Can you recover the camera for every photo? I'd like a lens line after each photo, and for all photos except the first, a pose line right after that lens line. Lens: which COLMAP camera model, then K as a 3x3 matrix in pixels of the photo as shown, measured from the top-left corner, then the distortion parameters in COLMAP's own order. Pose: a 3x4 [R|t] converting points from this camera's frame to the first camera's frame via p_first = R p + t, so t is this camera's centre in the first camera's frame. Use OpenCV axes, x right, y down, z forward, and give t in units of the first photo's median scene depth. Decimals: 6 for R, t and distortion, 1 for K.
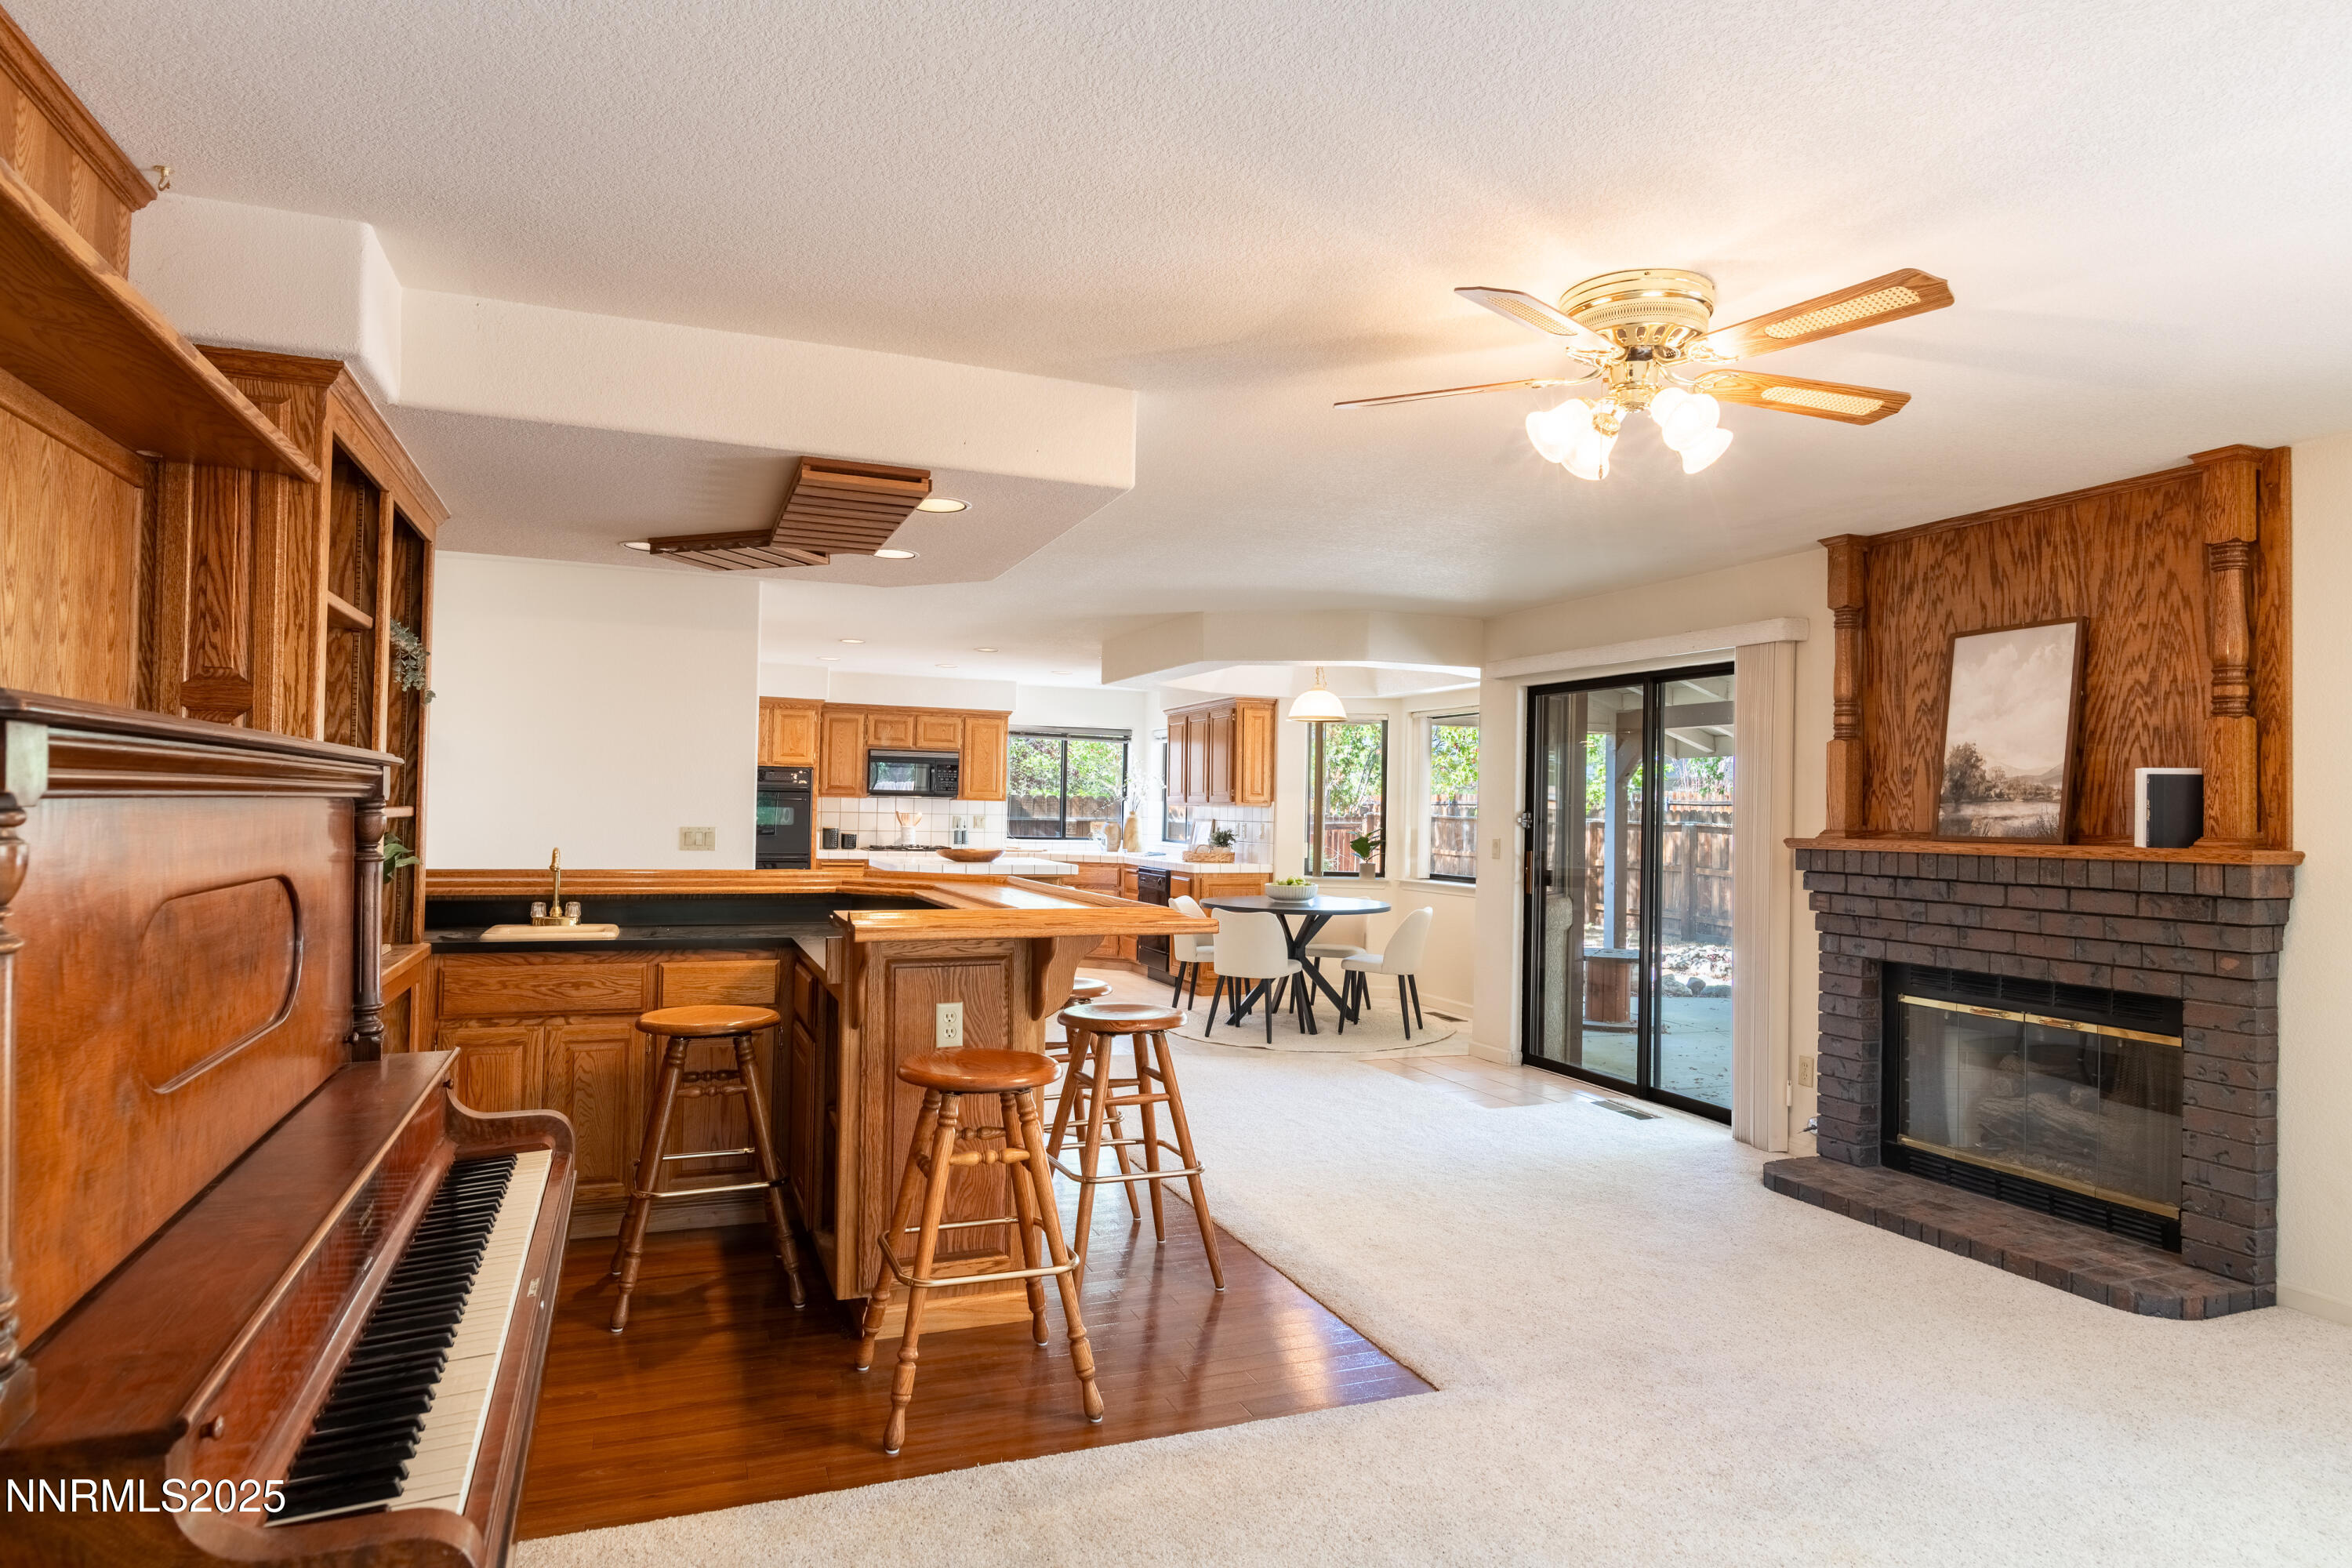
lens RADIAL K [[1343.2, 0, 1193.4], [0, 1343.2, 790.9], [0, 0, 1]] dist [-0.006562, 0.003494]
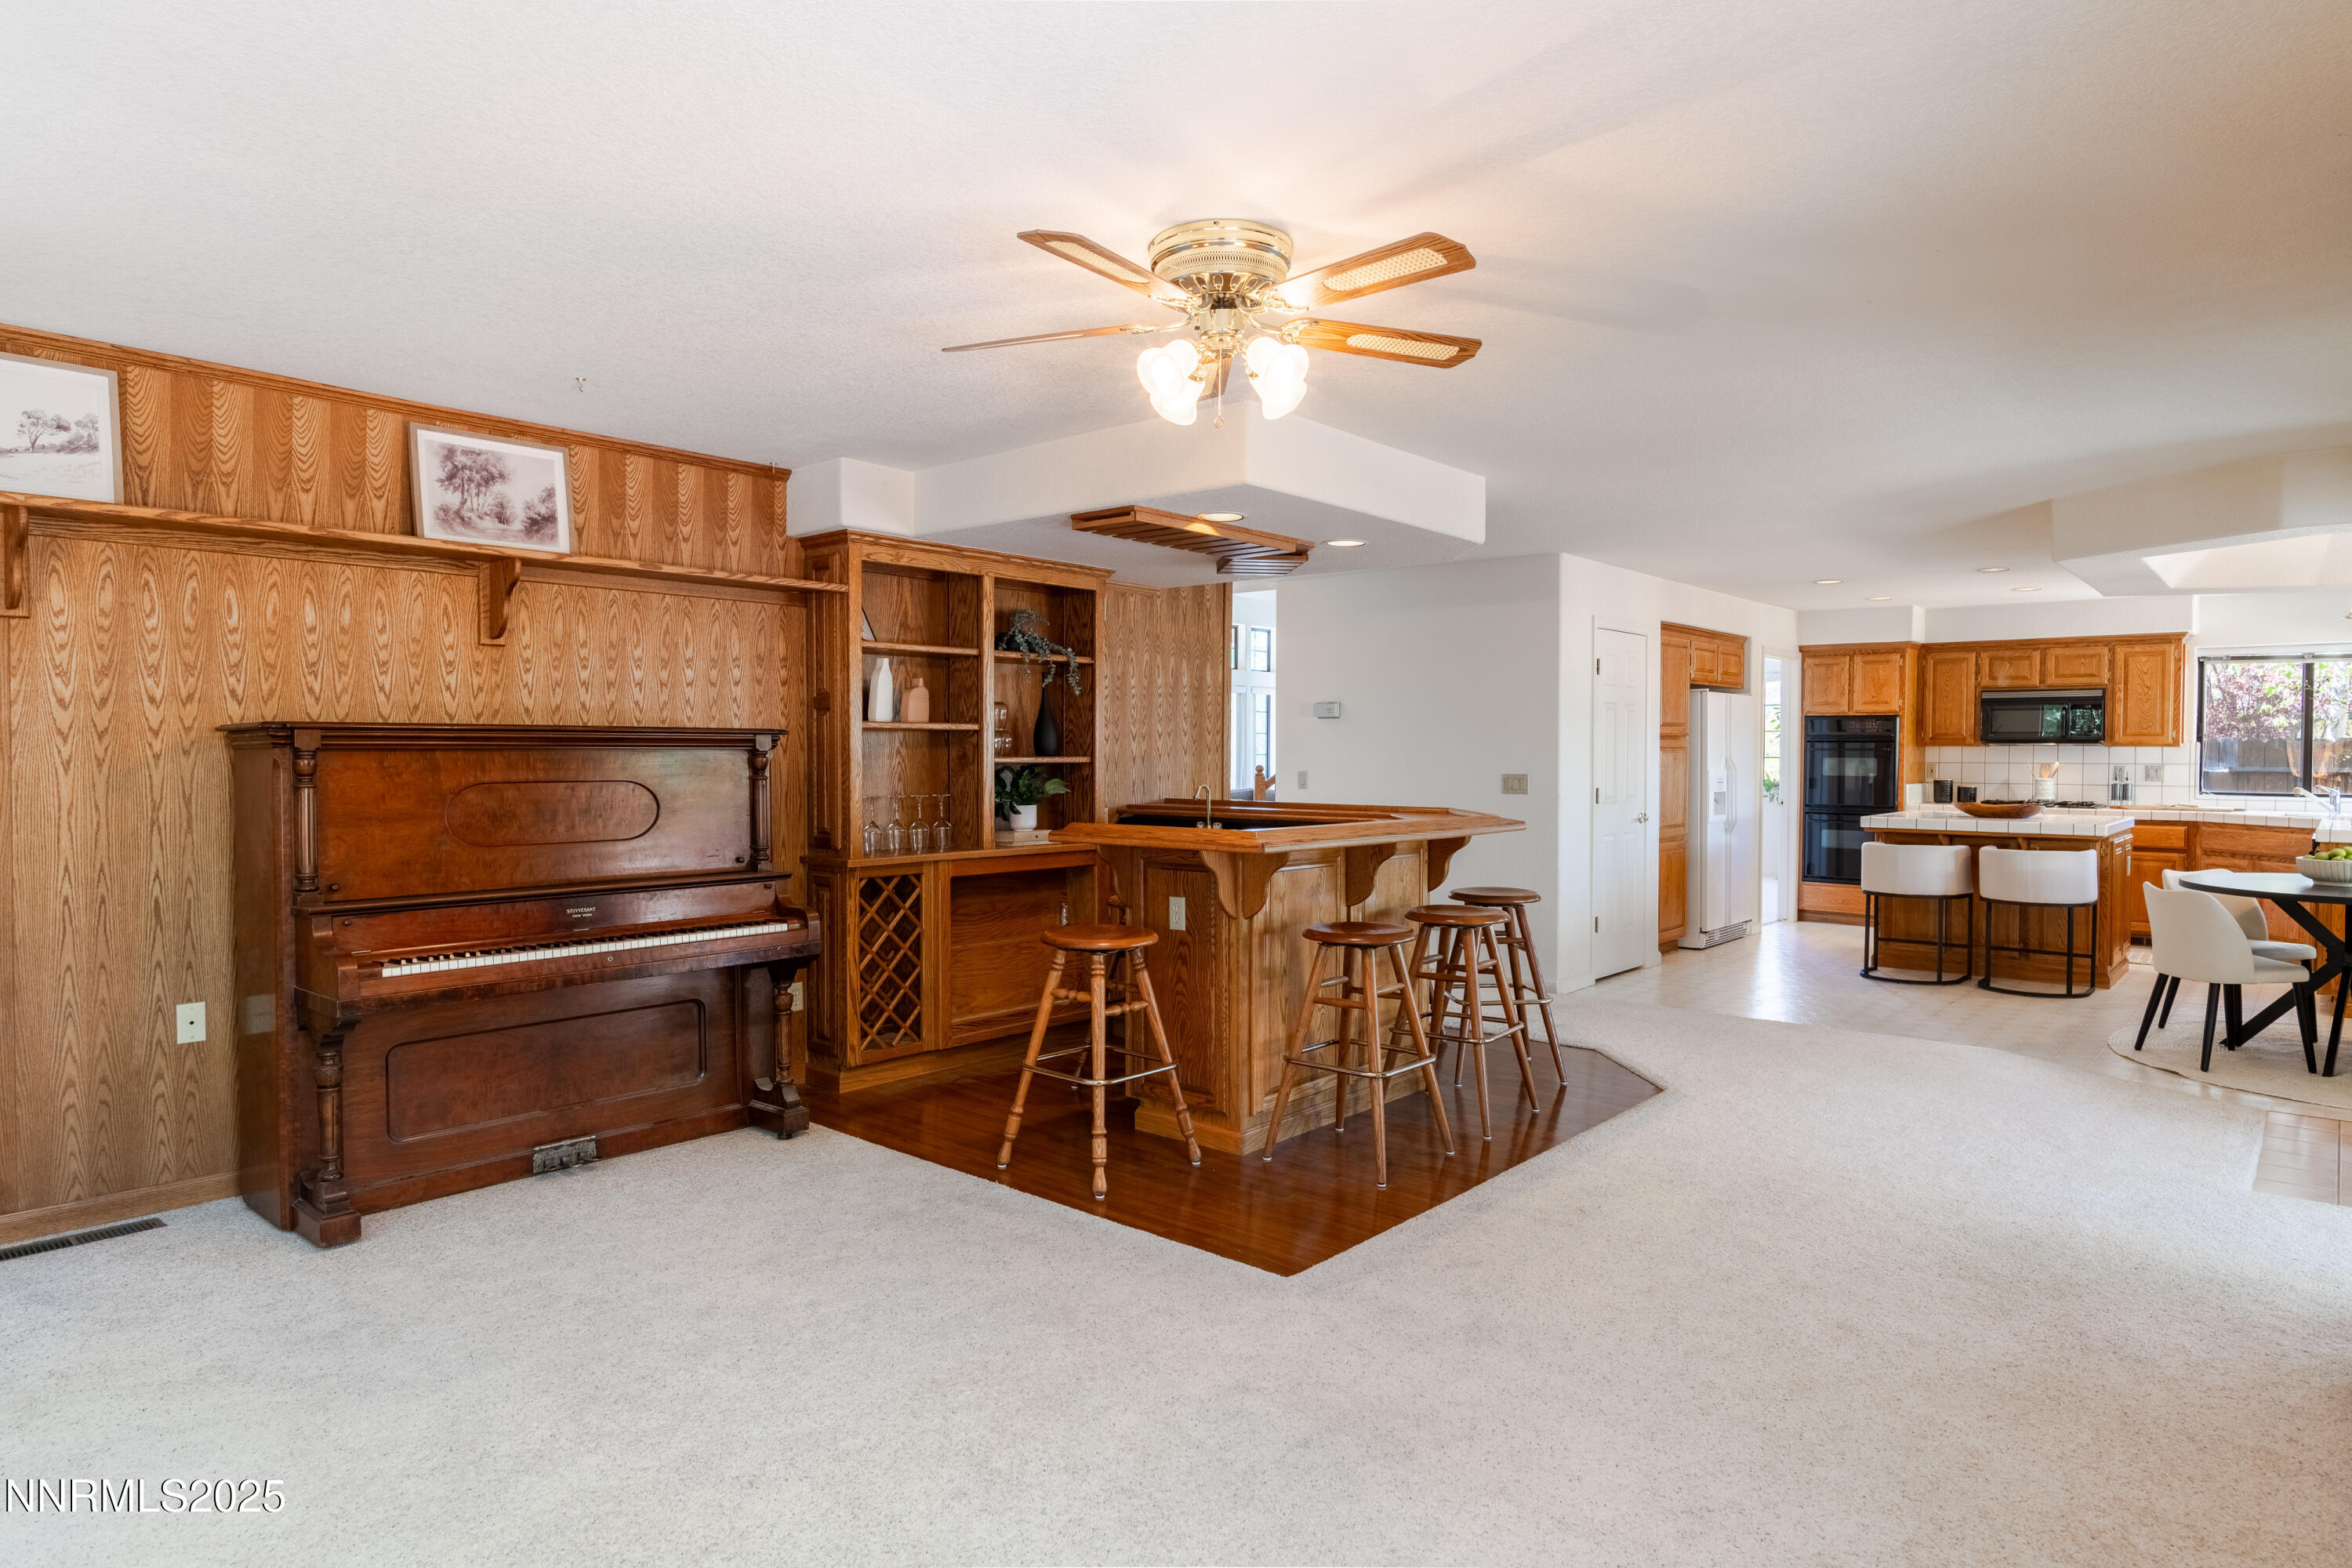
lens RADIAL K [[1343.2, 0, 1171.0], [0, 1343.2, 782.6], [0, 0, 1]] dist [-0.006562, 0.003494]
pose [[0.447454, 0.002435, -0.894304, 0.312115], [0.018642, 0.999754, 0.012049, 0.008630], [0.894113, -0.022063, 0.447298, 0.122883]]
